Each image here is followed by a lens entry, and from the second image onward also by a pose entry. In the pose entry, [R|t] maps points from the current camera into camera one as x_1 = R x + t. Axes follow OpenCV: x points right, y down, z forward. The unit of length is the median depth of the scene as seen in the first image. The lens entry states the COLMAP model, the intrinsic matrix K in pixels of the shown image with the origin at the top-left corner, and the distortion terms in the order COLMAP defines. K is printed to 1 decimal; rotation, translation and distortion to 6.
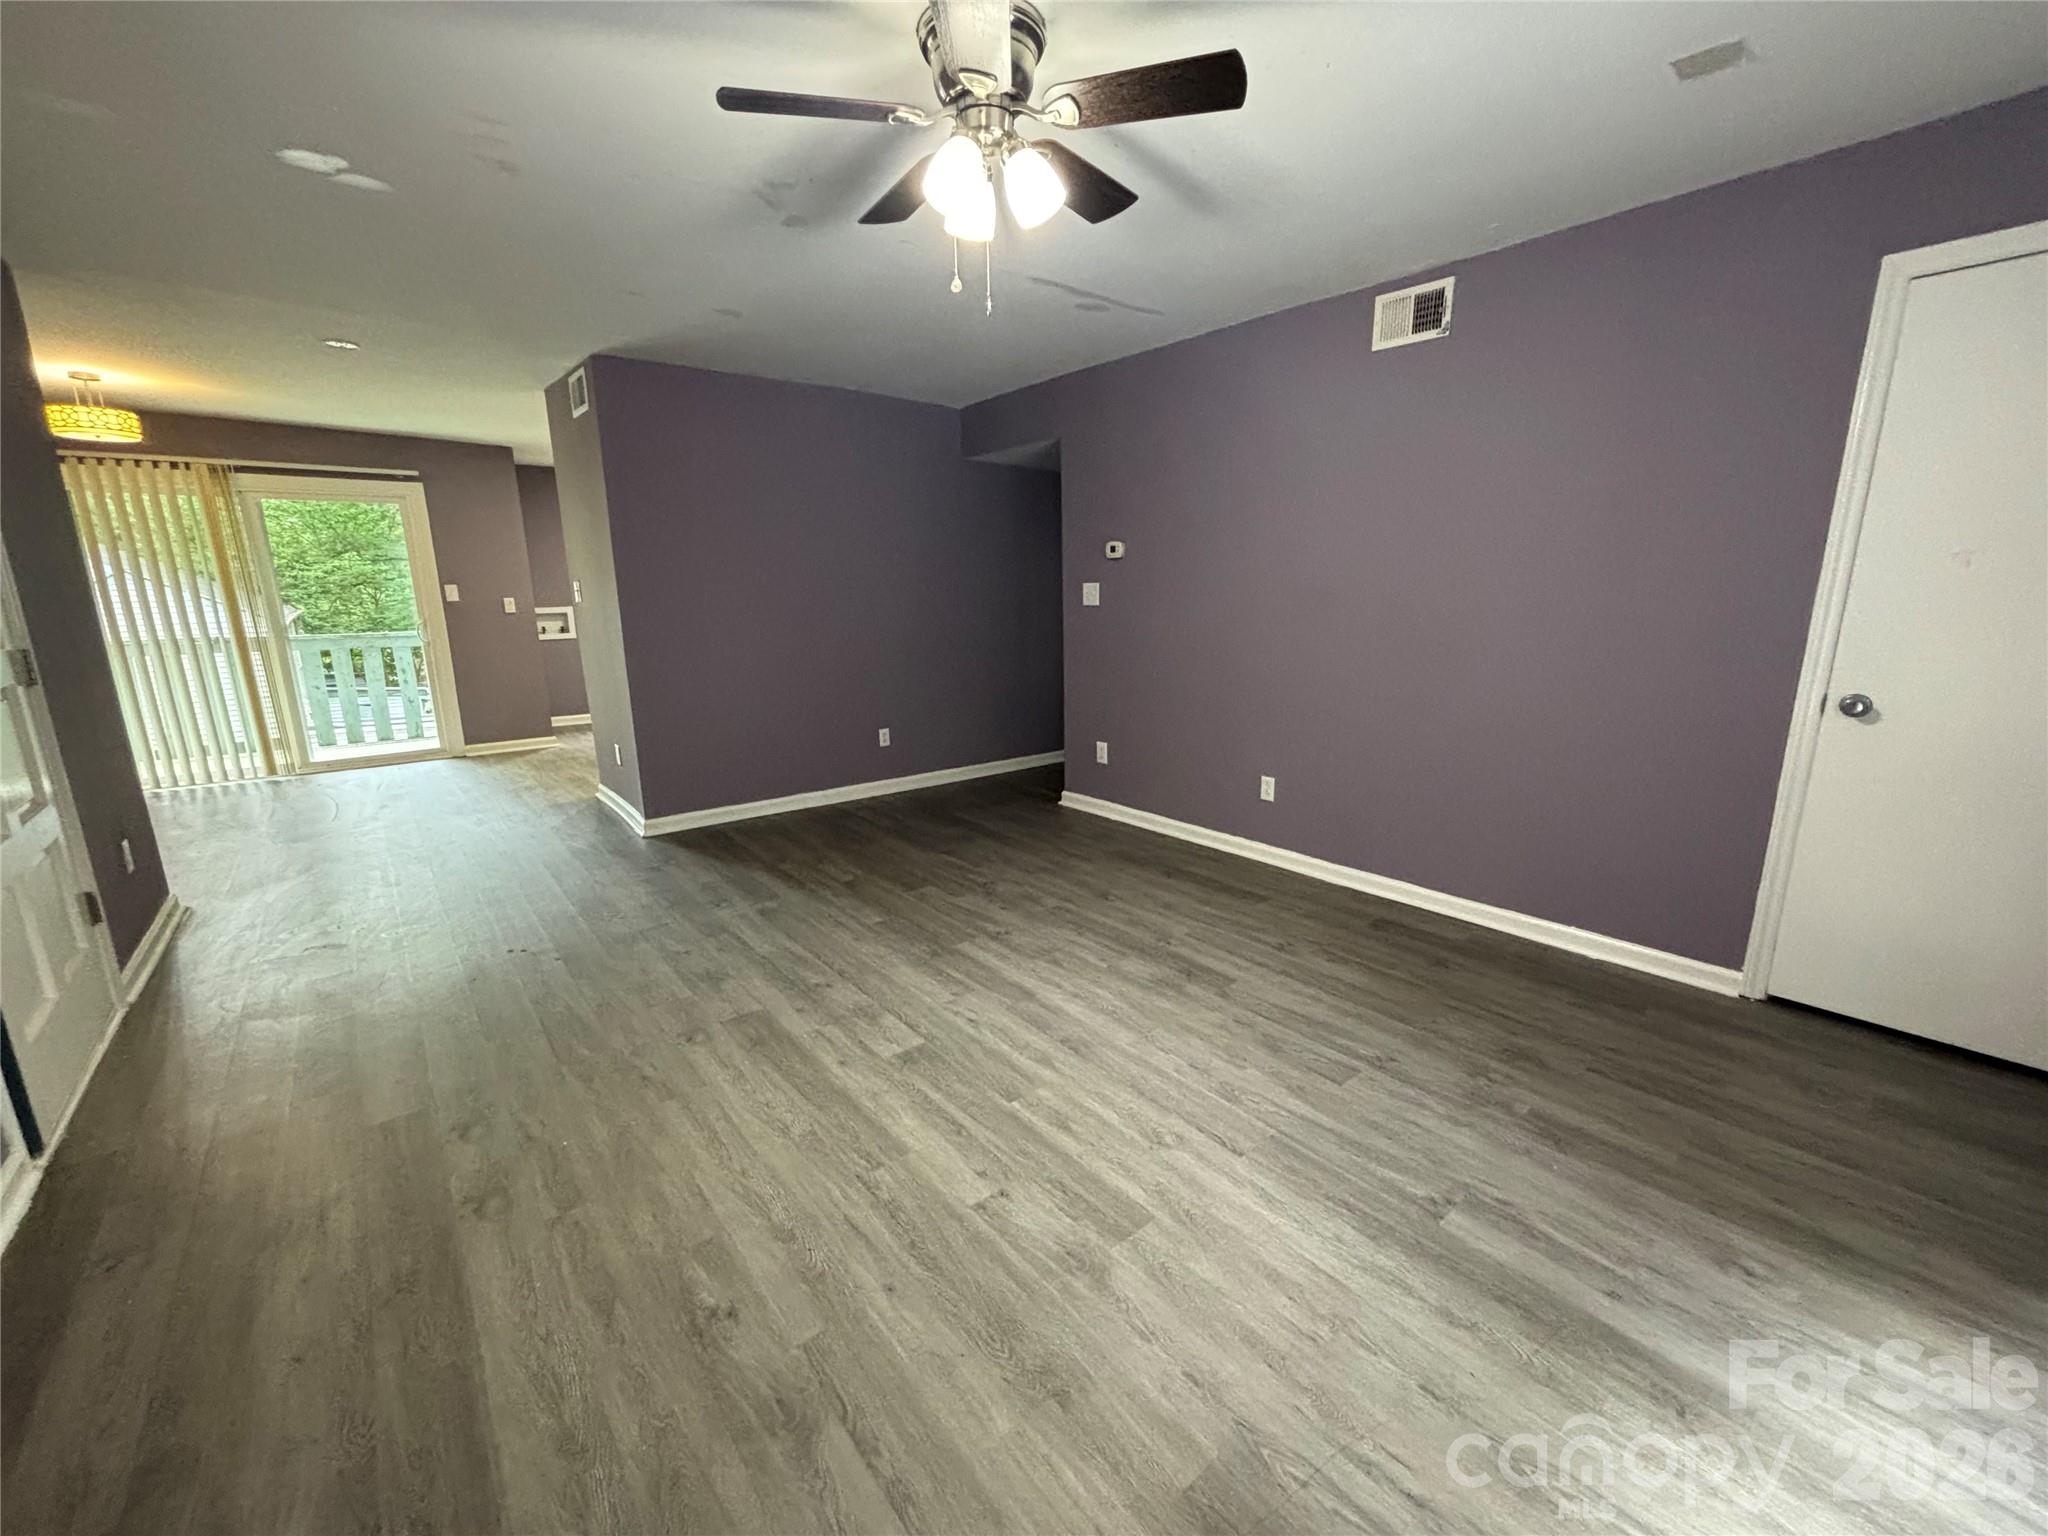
lens RADIAL K [[820.4, 0, 1024.0], [0, 820.4, 768.0], [0, 0, 1]] dist [-0.000446, -0.000022]
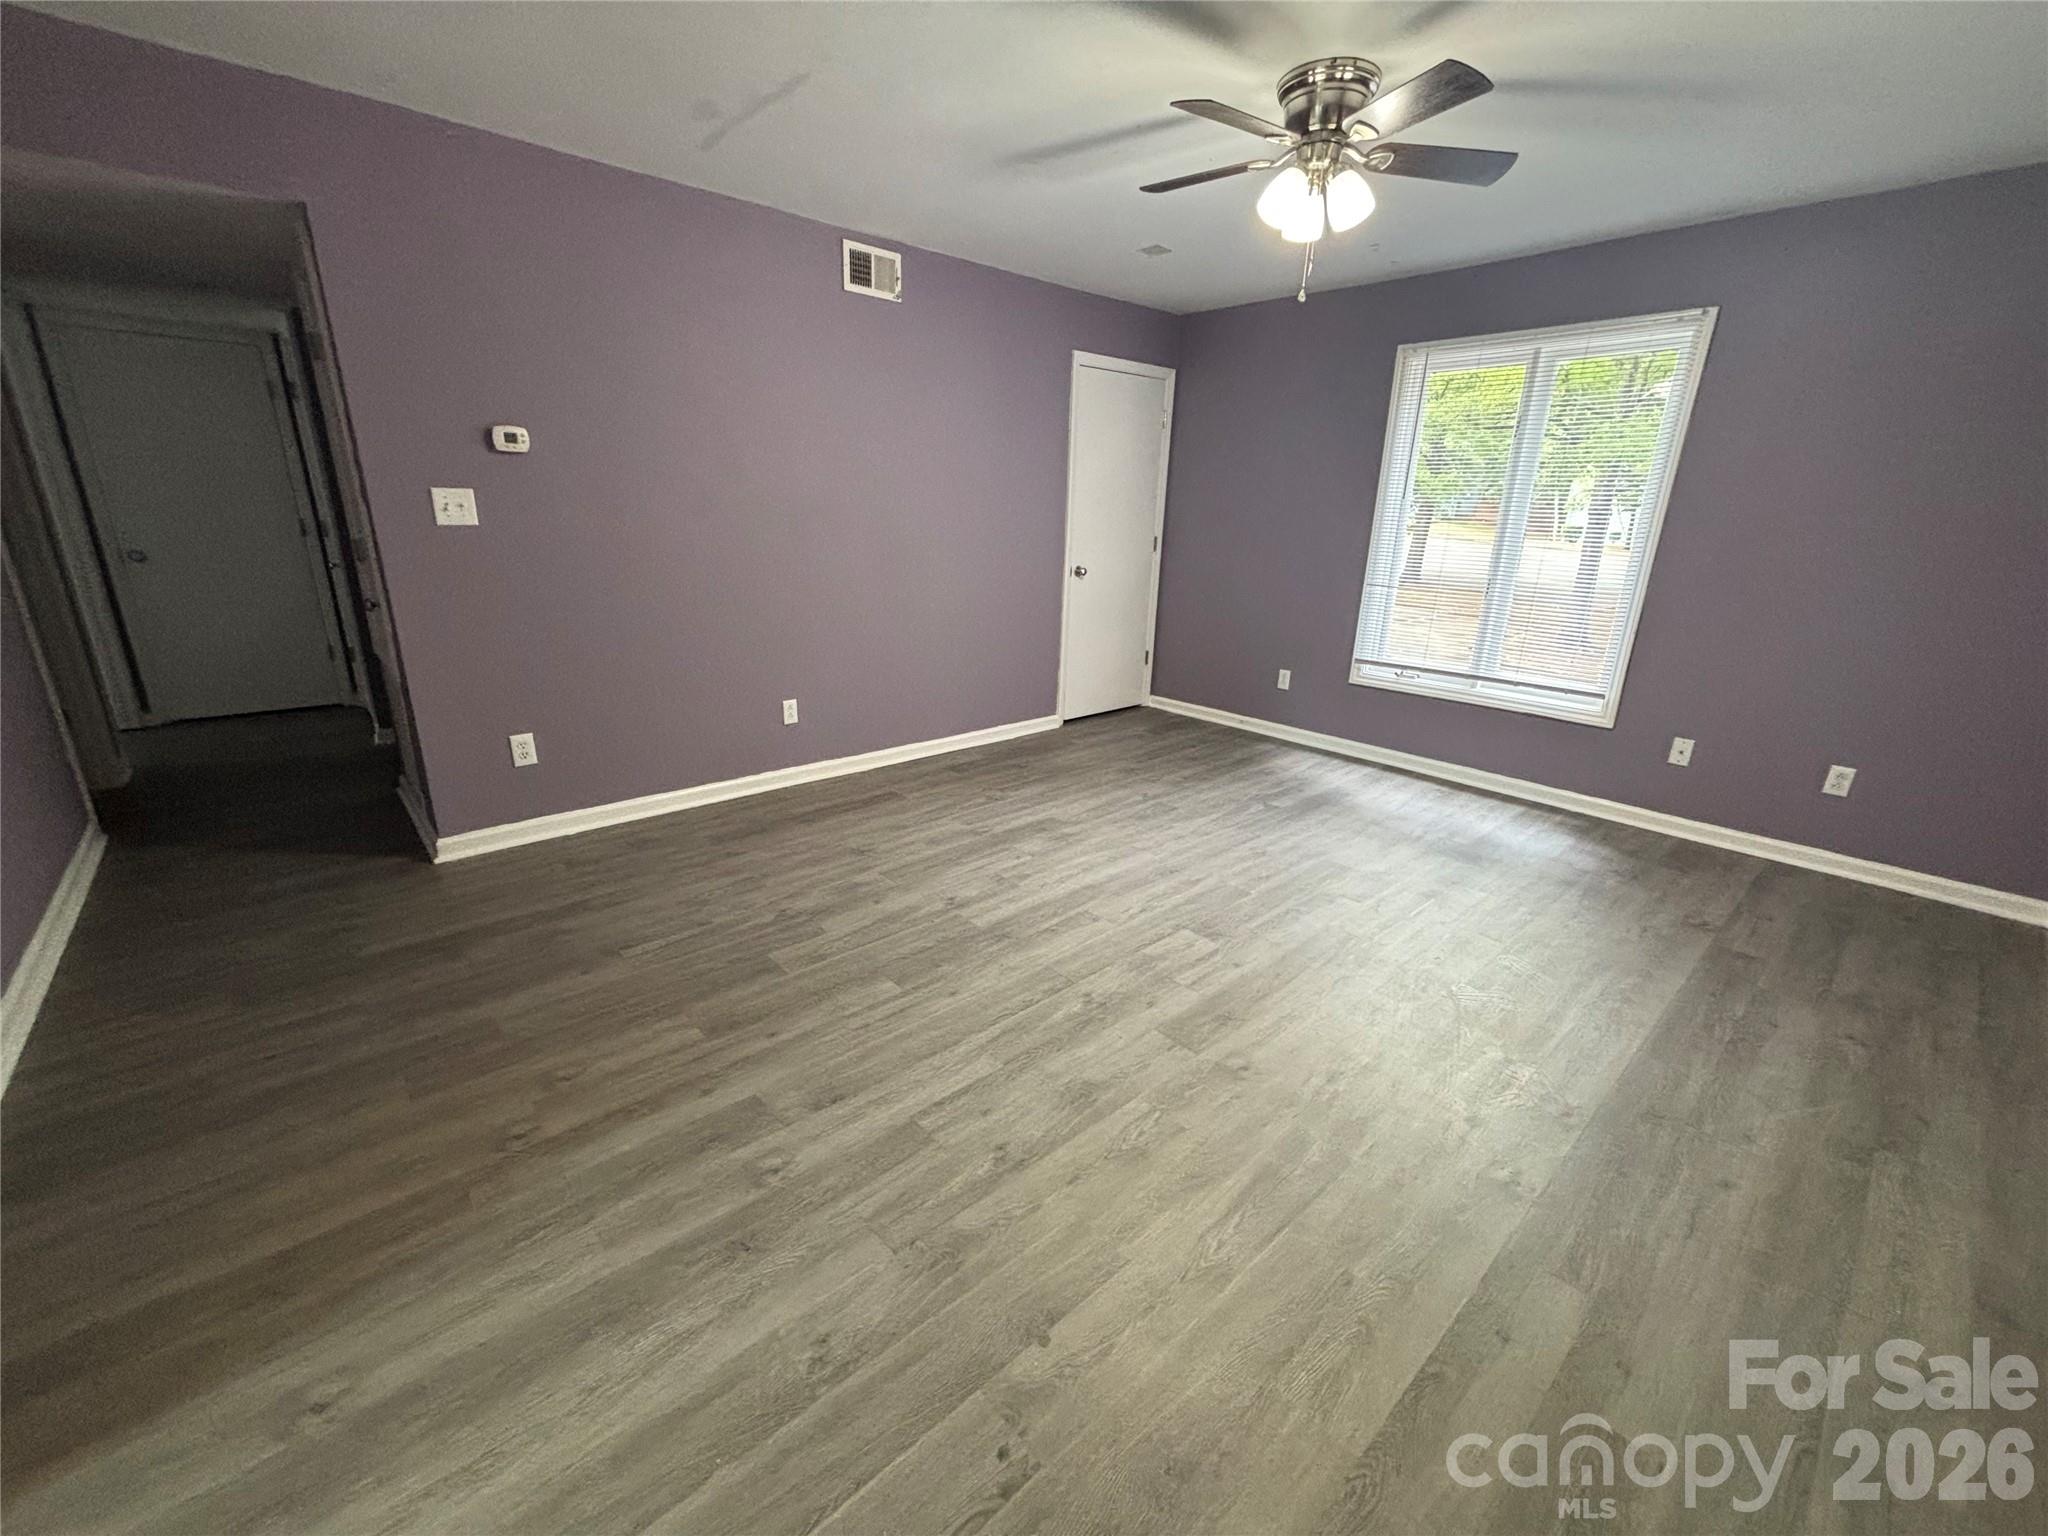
lens RADIAL K [[820.4, 0, 1024.0], [0, 820.4, 768.0], [0, 0, 1]] dist [-0.000446, -0.000022]
pose [[-0.047218, -0.291826, 0.955305, -0.992690], [0.194138, 0.935454, 0.295358, -0.216234], [-0.979837, 0.199407, 0.012484, 1.035412]]
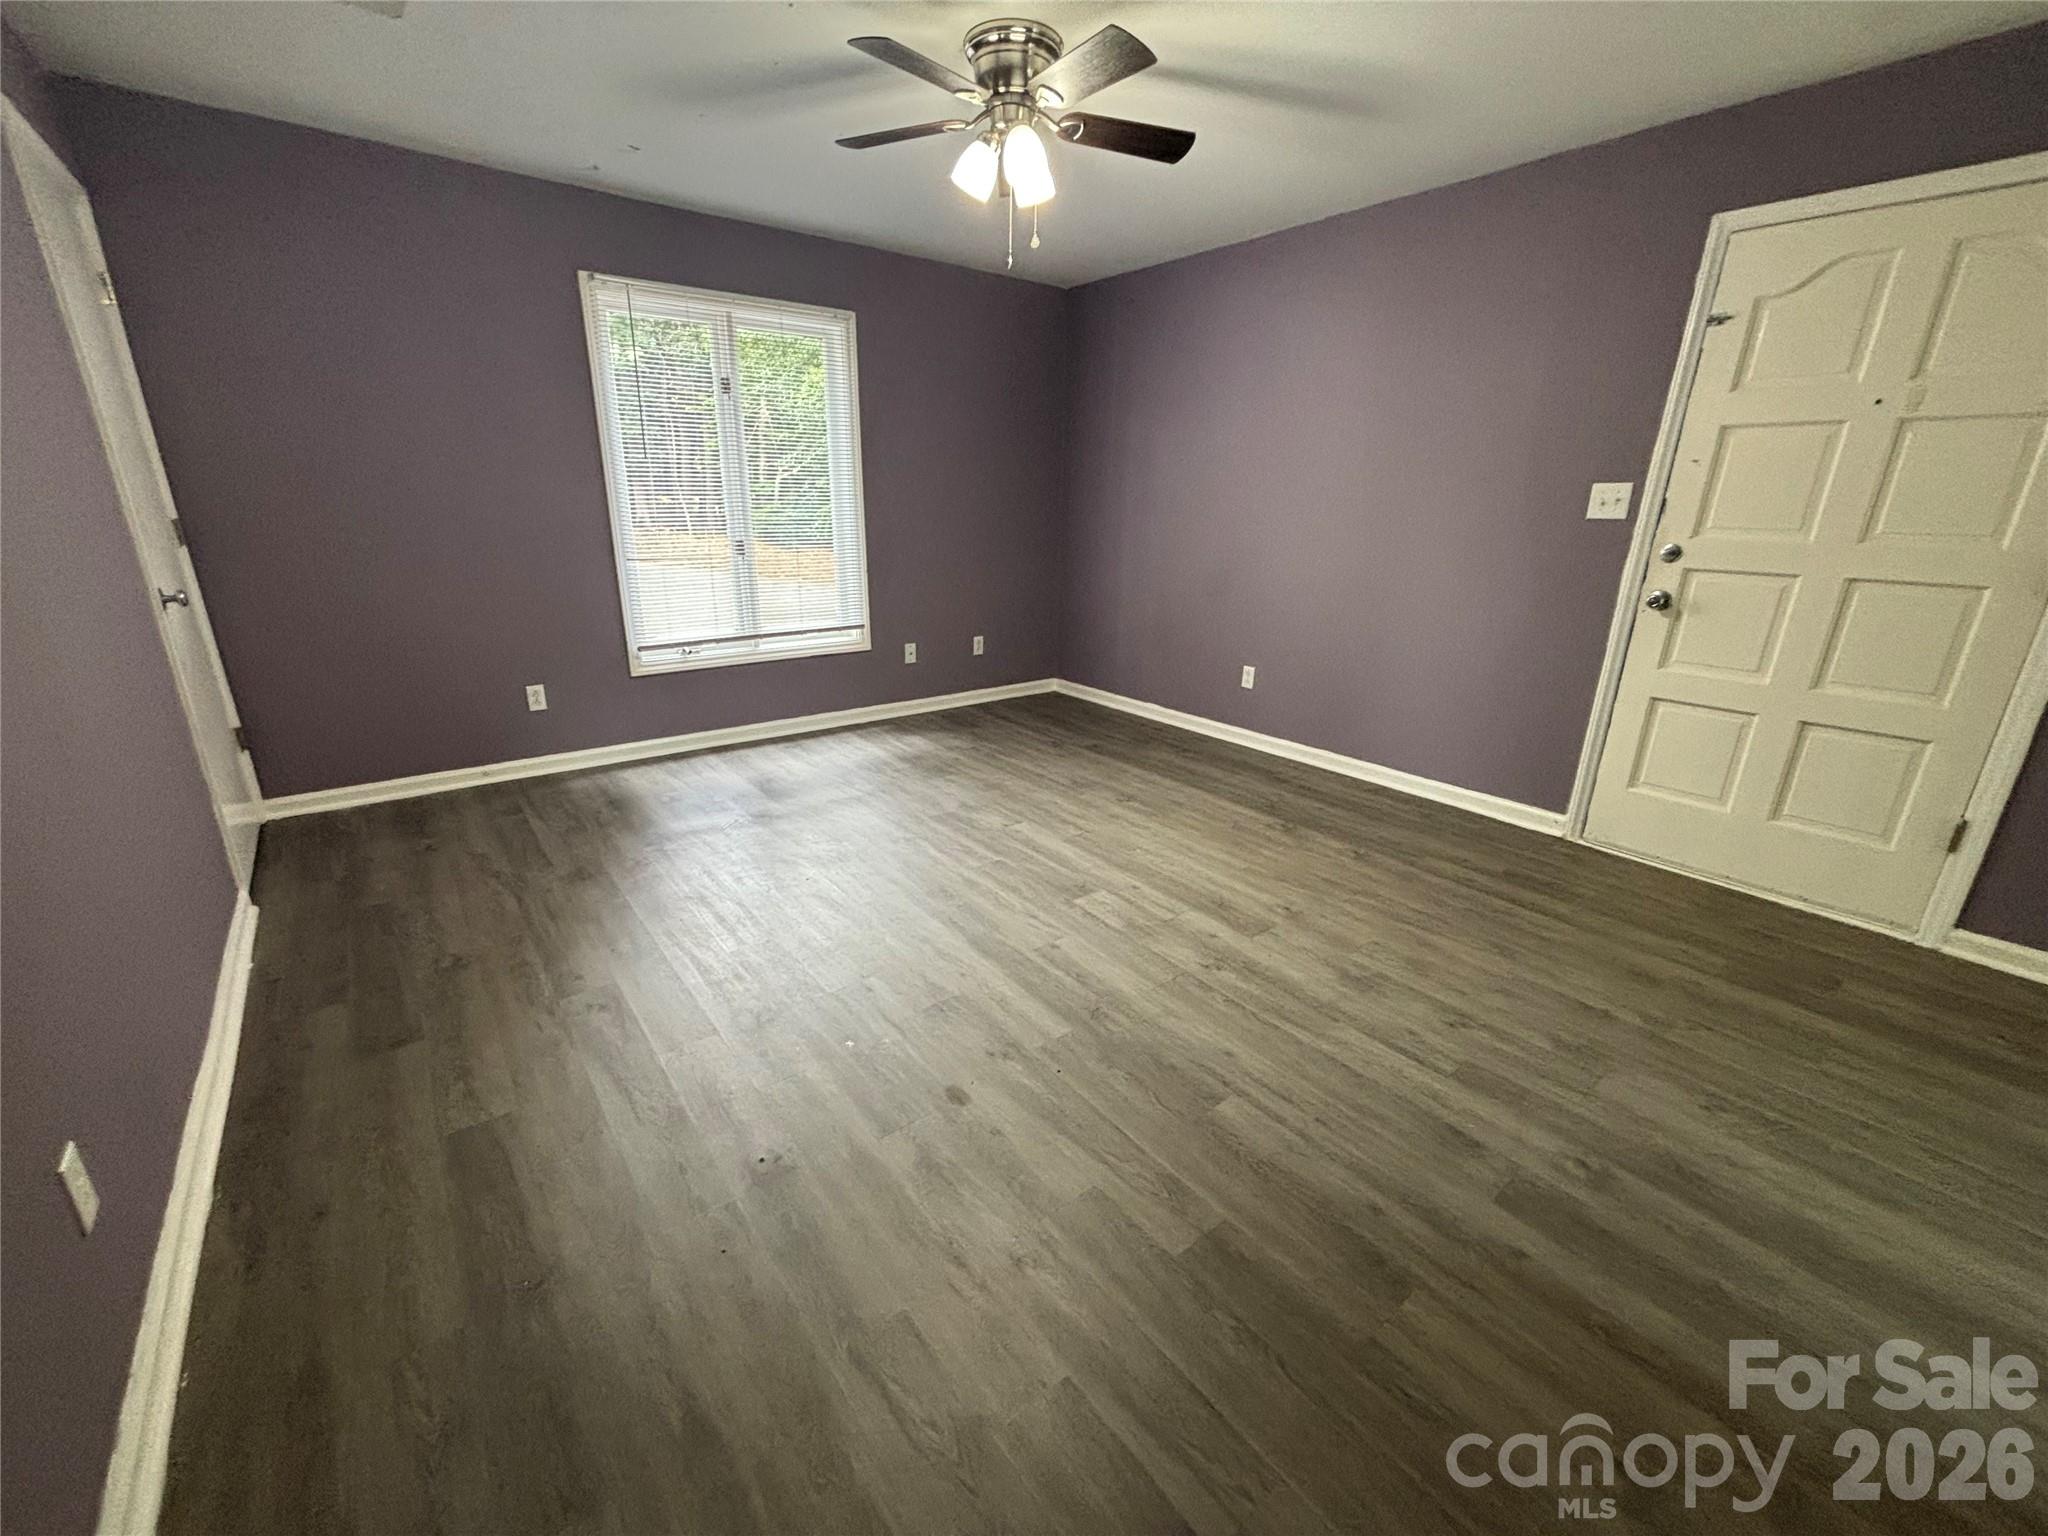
lens RADIAL K [[820.4, 0, 1024.0], [0, 820.4, 768.0], [0, 0, 1]] dist [-0.000446, -0.000022]
pose [[-0.999848, -0.010793, 0.013661, -0.060010], [-0.002154, 0.855314, 0.518106, -0.363447], [-0.017277, 0.517998, -0.855207, 1.673502]]
